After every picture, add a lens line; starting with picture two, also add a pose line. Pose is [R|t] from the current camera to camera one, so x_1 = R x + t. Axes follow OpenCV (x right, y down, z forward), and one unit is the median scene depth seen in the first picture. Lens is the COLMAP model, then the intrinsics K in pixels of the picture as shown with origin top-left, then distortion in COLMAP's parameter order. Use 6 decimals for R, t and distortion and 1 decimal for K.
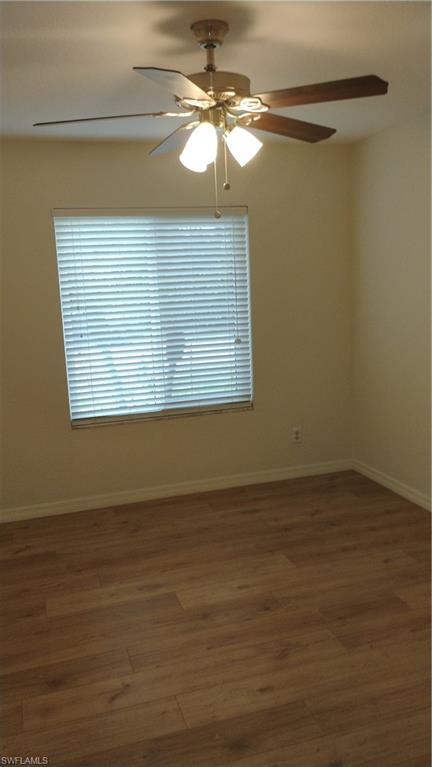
lens RADIAL K [[654.4, 0, 216.8], [0, 654.4, 383.3], [0, 0, 1]] dist [0.059567, -0.154685]
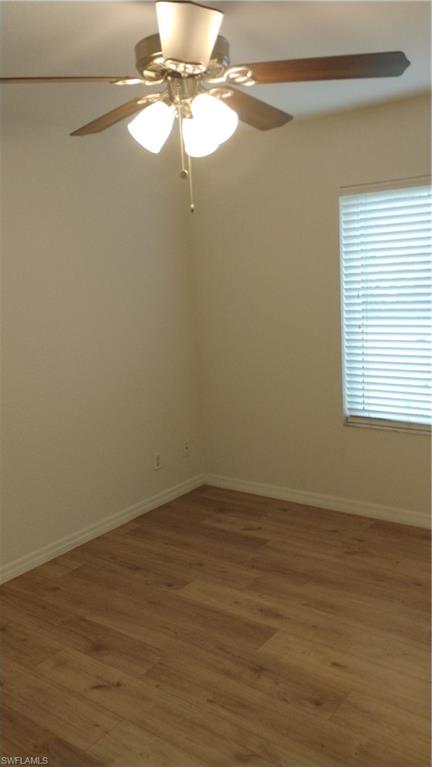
lens RADIAL K [[636.5, 0, 218.7], [0, 636.5, 385.9], [0, 0, 1]] dist [0.050590, -0.075974]
pose [[0.563993, 0.156538, -0.810807, 0.572408], [-0.103162, 0.987533, 0.118898, -0.105396], [0.819311, 0.016587, 0.573110, 0.470394]]
